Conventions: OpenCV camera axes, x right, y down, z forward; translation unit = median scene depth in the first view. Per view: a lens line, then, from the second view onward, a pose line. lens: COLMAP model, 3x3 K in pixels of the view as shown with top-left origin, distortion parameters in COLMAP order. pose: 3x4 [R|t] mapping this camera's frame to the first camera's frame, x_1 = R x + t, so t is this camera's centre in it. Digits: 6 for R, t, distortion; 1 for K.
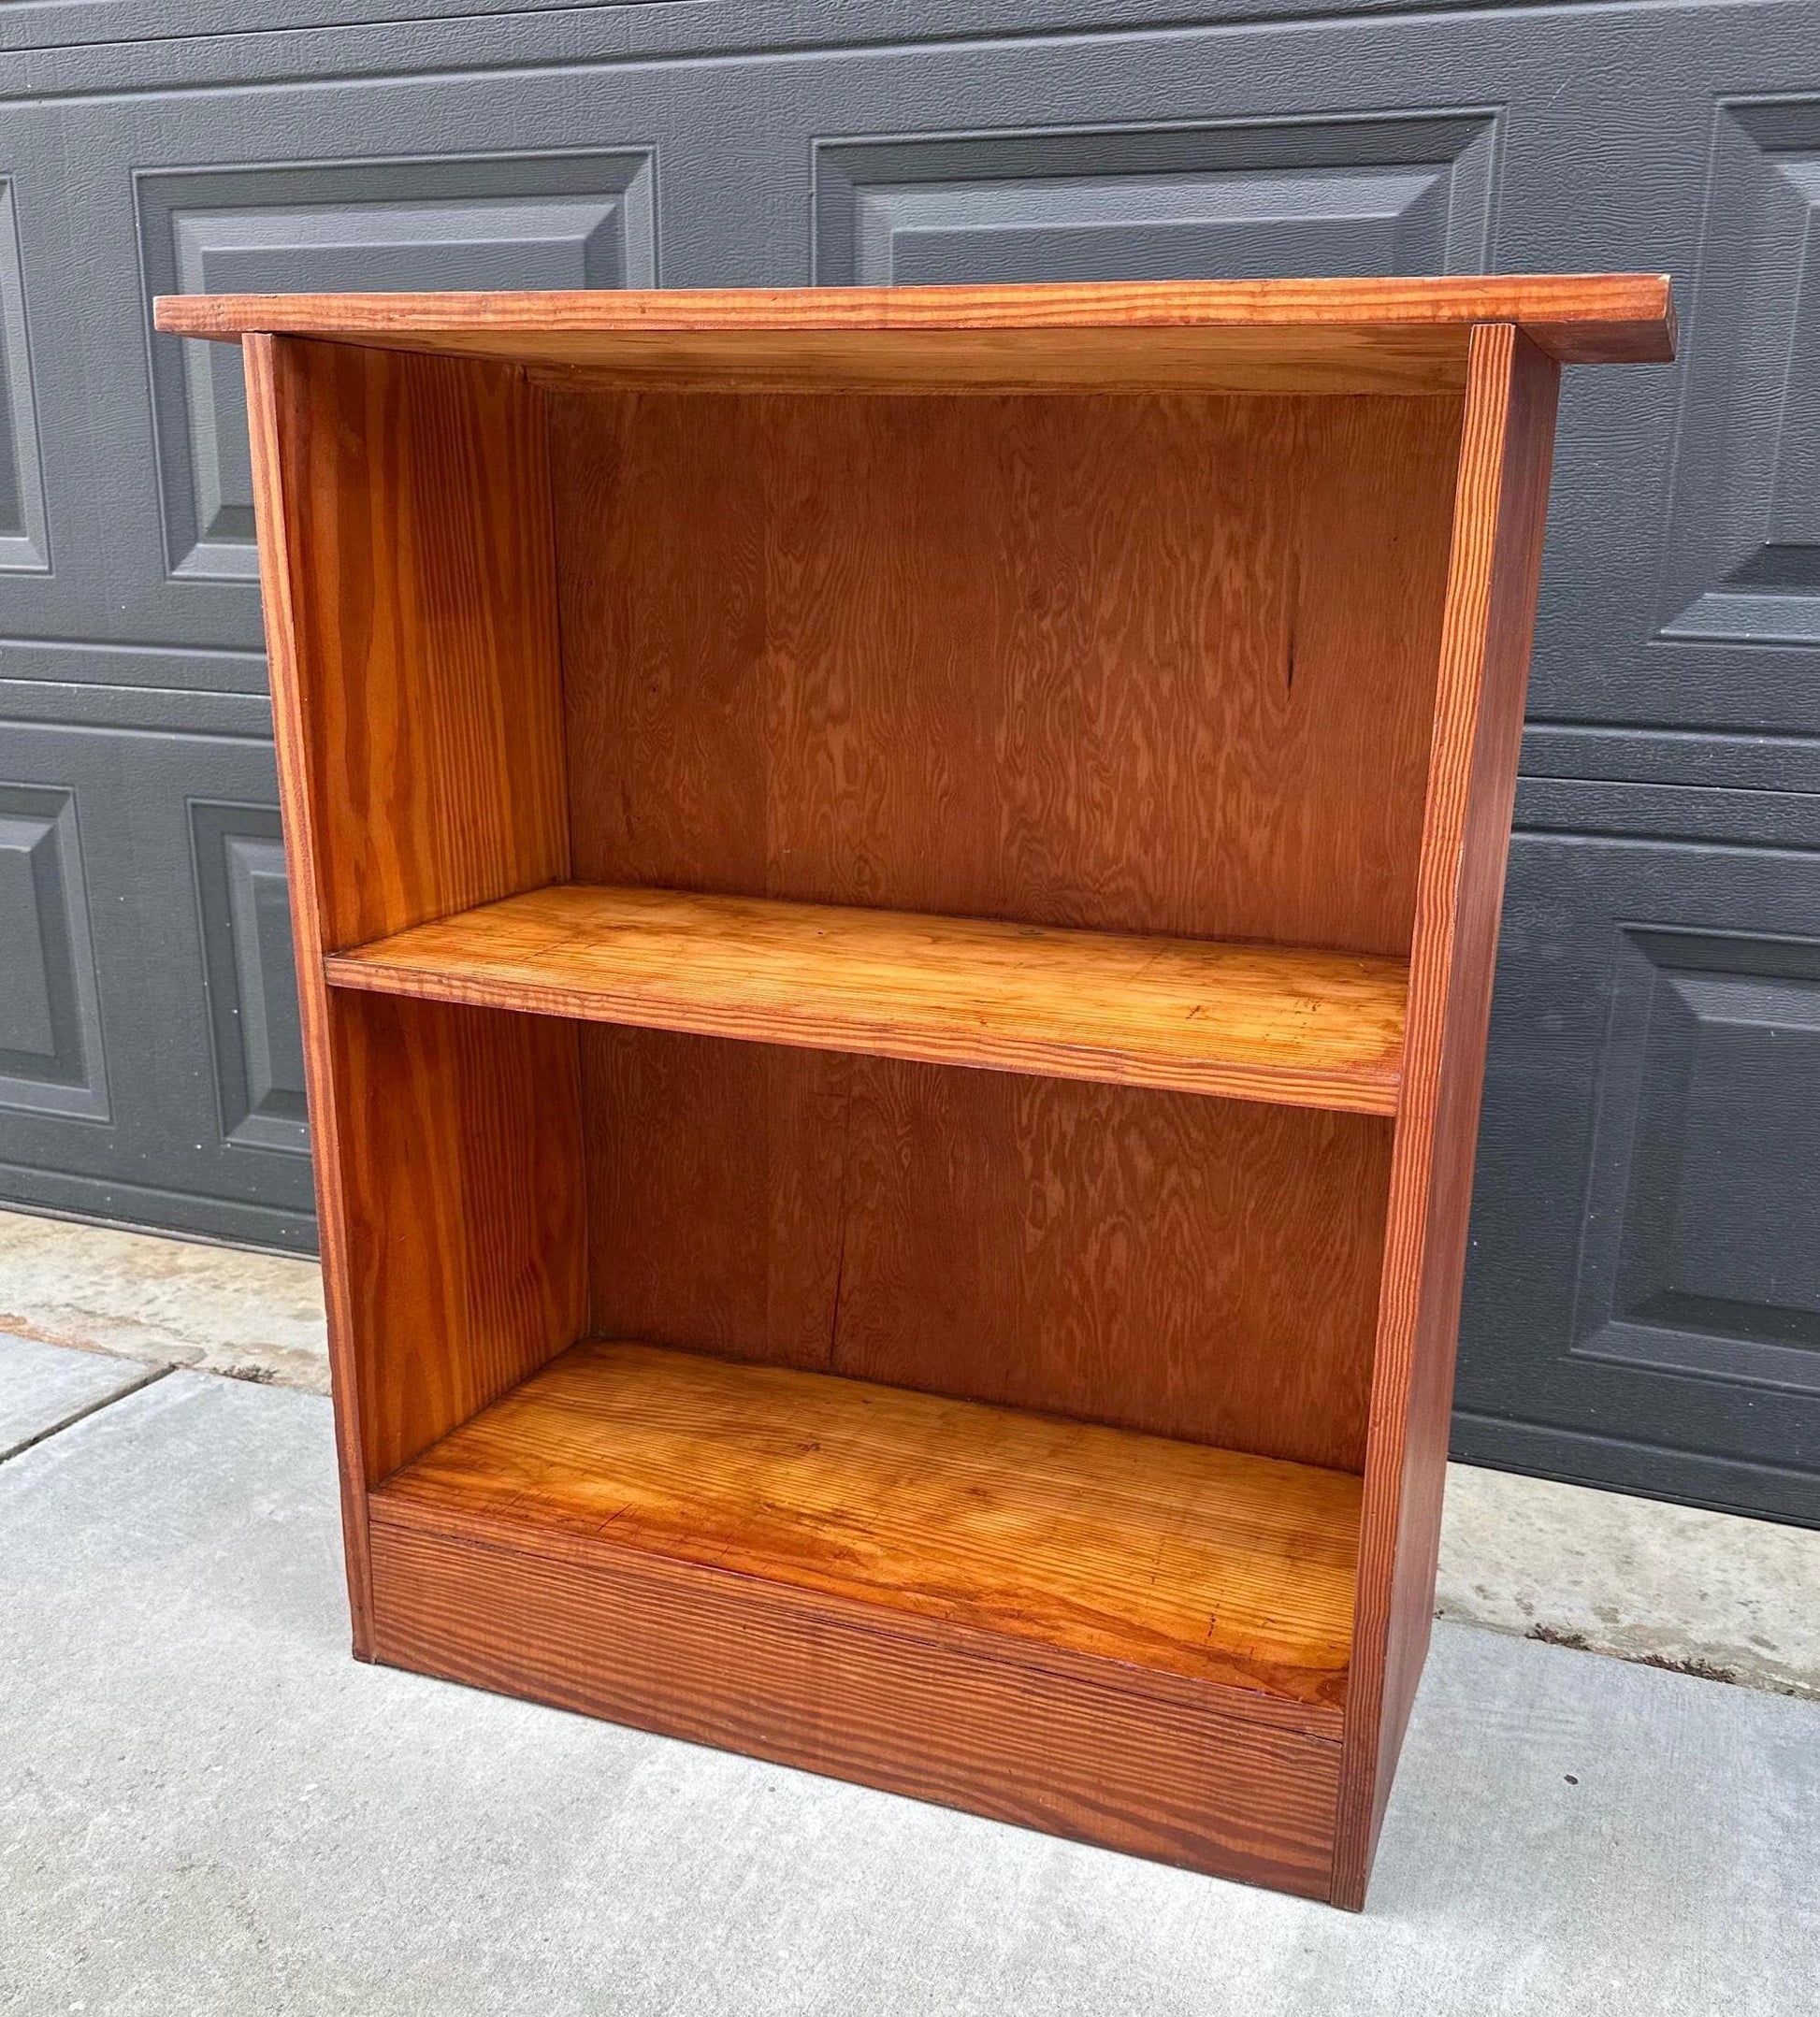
lens RADIAL K [[1917.9, 0, 957.7], [0, 1917.9, 1106.8], [0, 0, 1]] dist [0.192581, -0.428801]
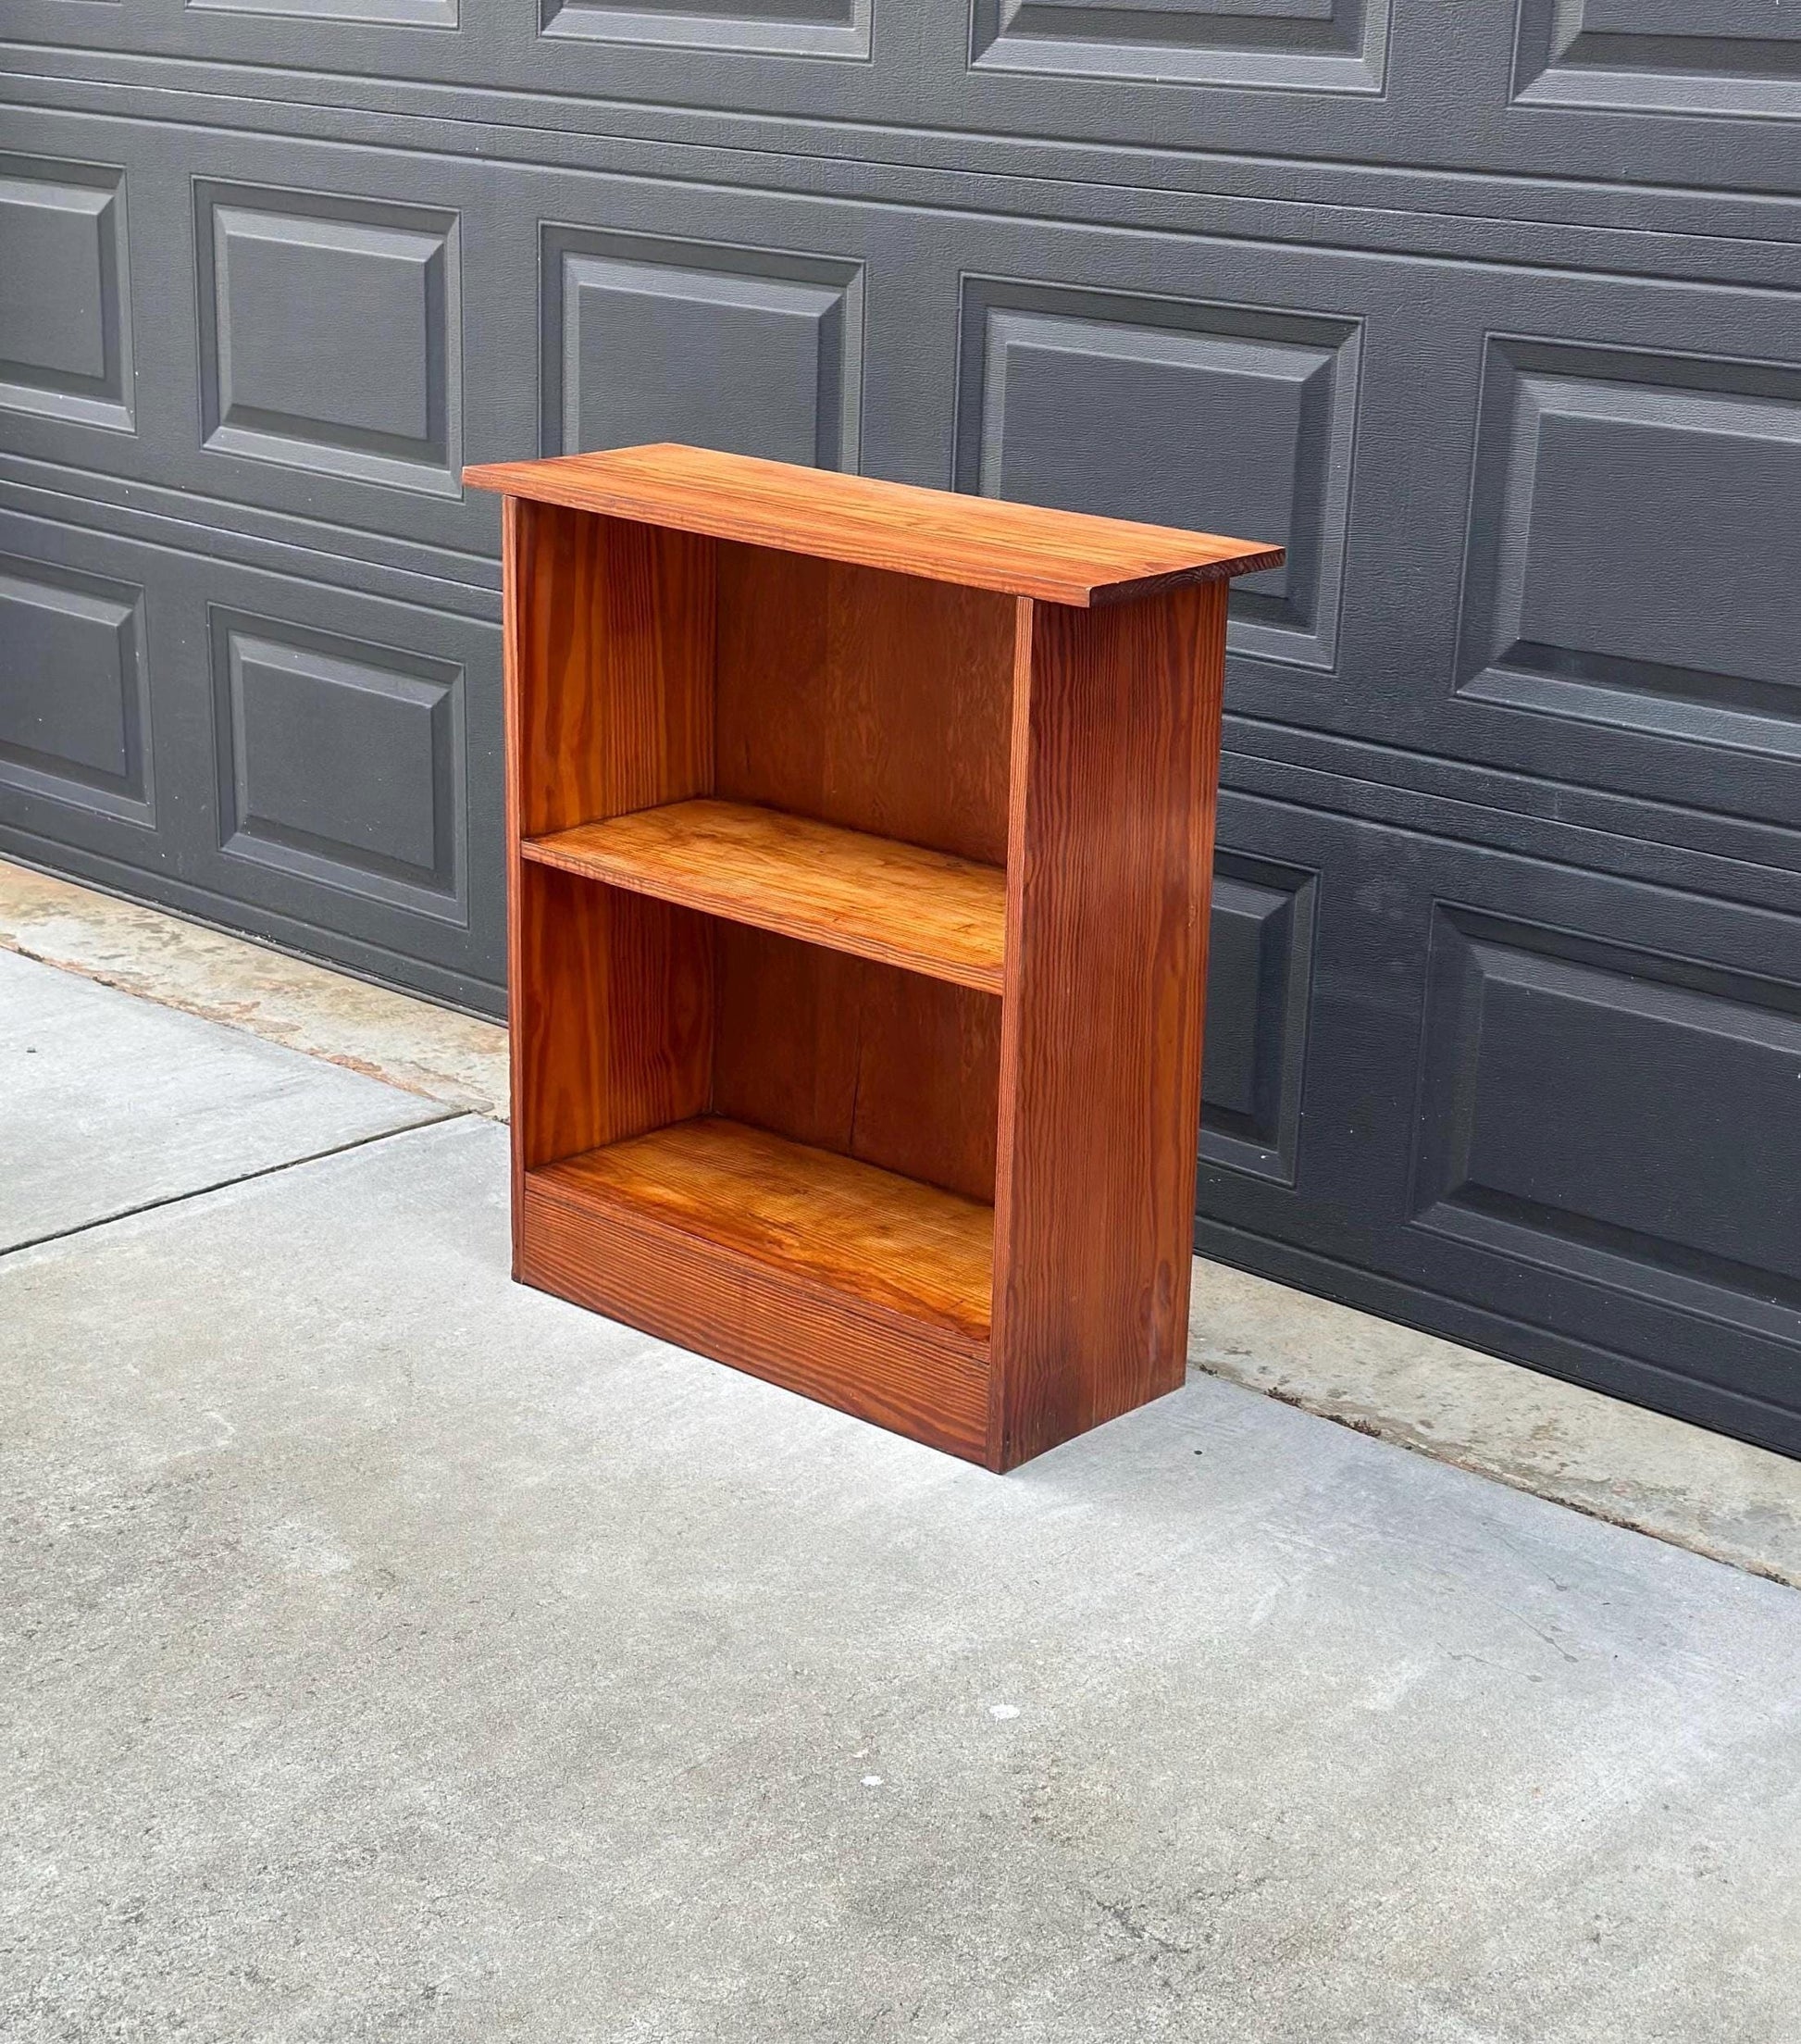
lens RADIAL K [[3418.8, 0, 931.8], [0, 3418.8, 1026.6], [0, 0, 1]] dist [0.137772, -0.049380]
pose [[0.934758, 0.117440, -0.335315, 0.962747], [-0.115664, 0.992965, 0.025337, -0.031198], [0.335931, 0.015100, 0.941765, -1.577441]]
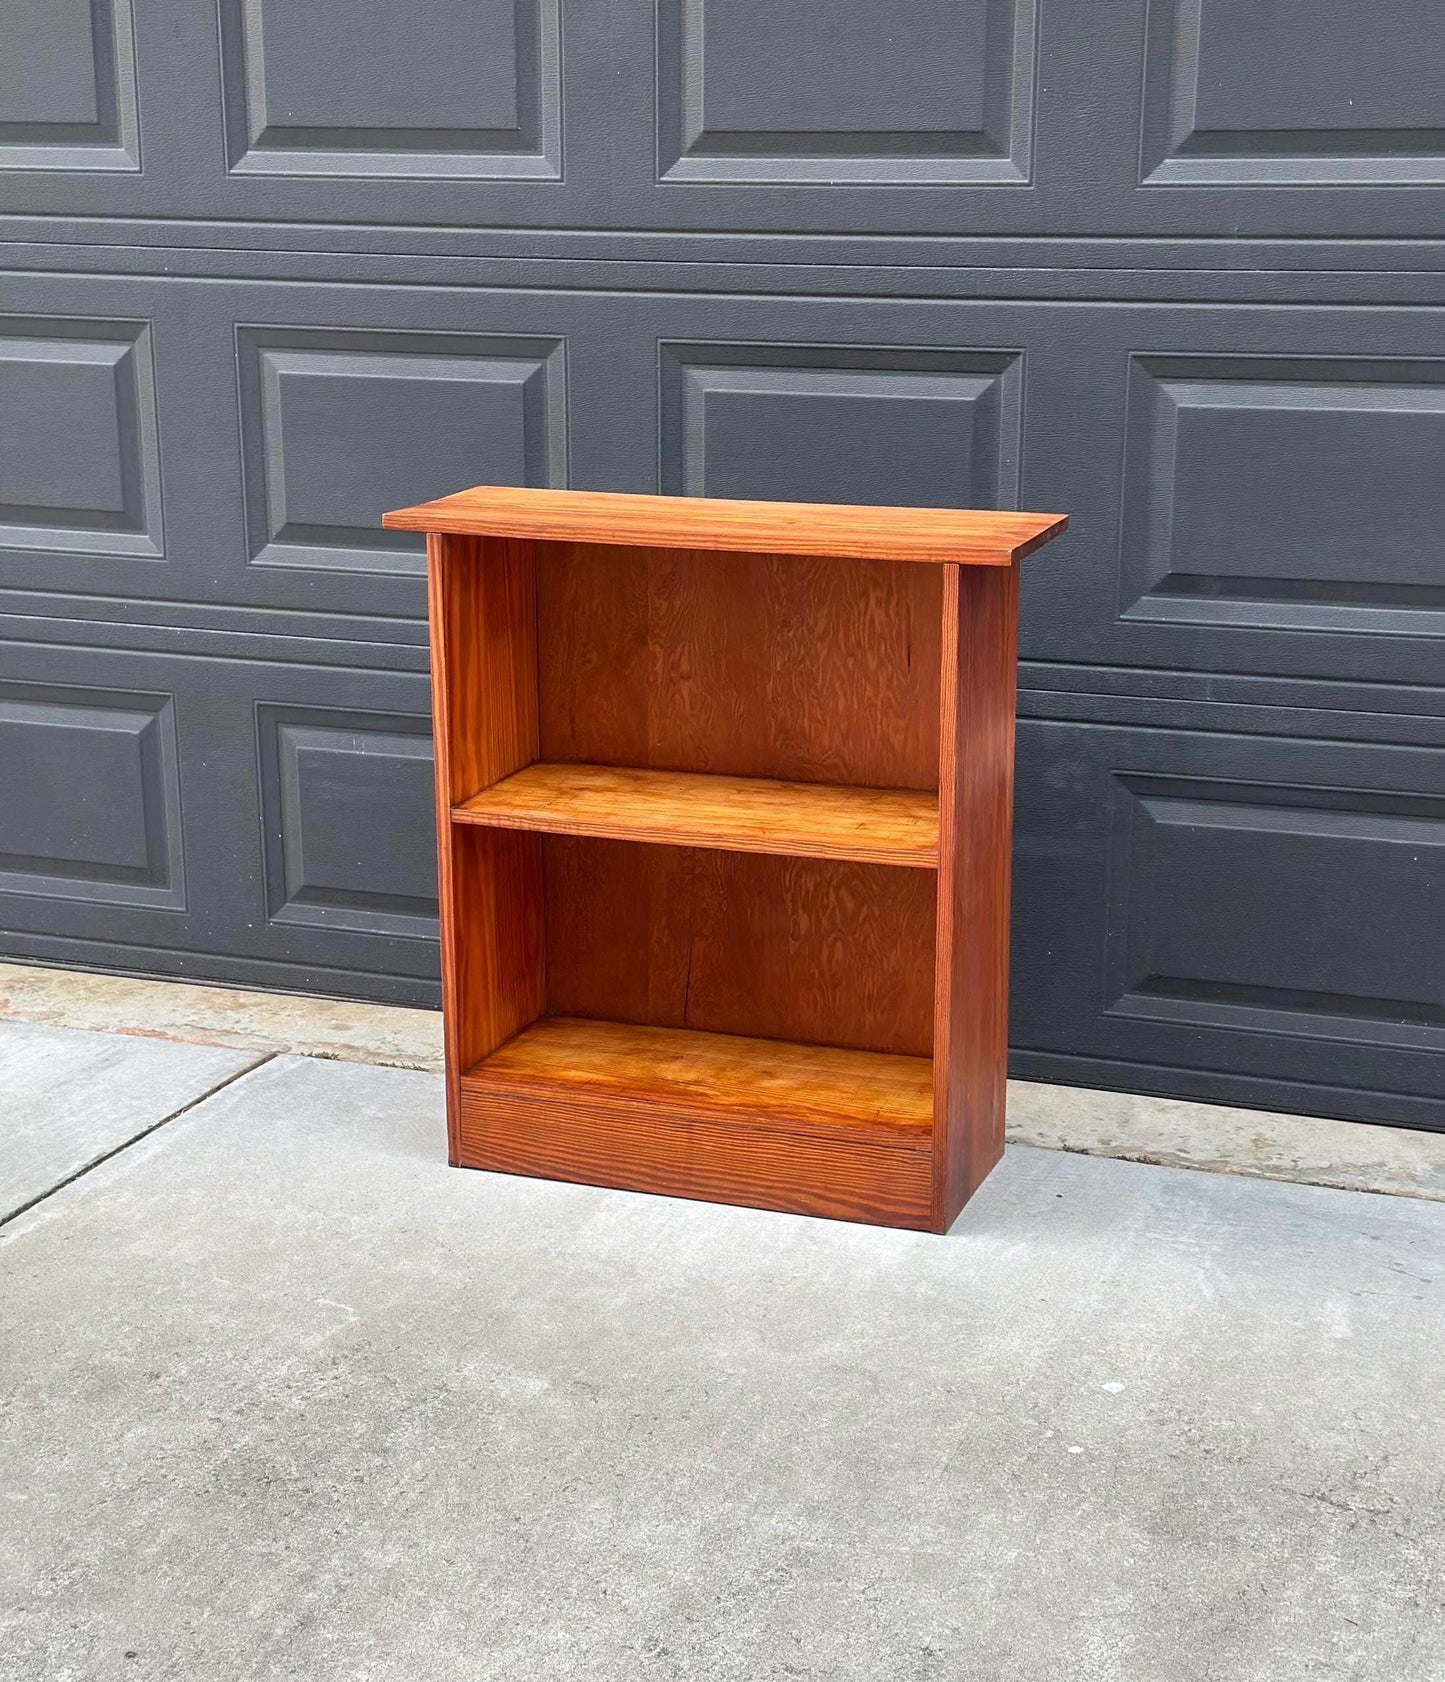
lens RADIAL K [[2747.2, 0, 745.4], [0, 2747.2, 910.8], [0, 0, 1]] dist [0.142581, -0.068302]
pose [[0.999753, -0.022006, 0.002992, -0.016645], [0.022046, 0.999659, -0.014011, 0.077053], [-0.002683, 0.014074, 0.999897, -1.853807]]
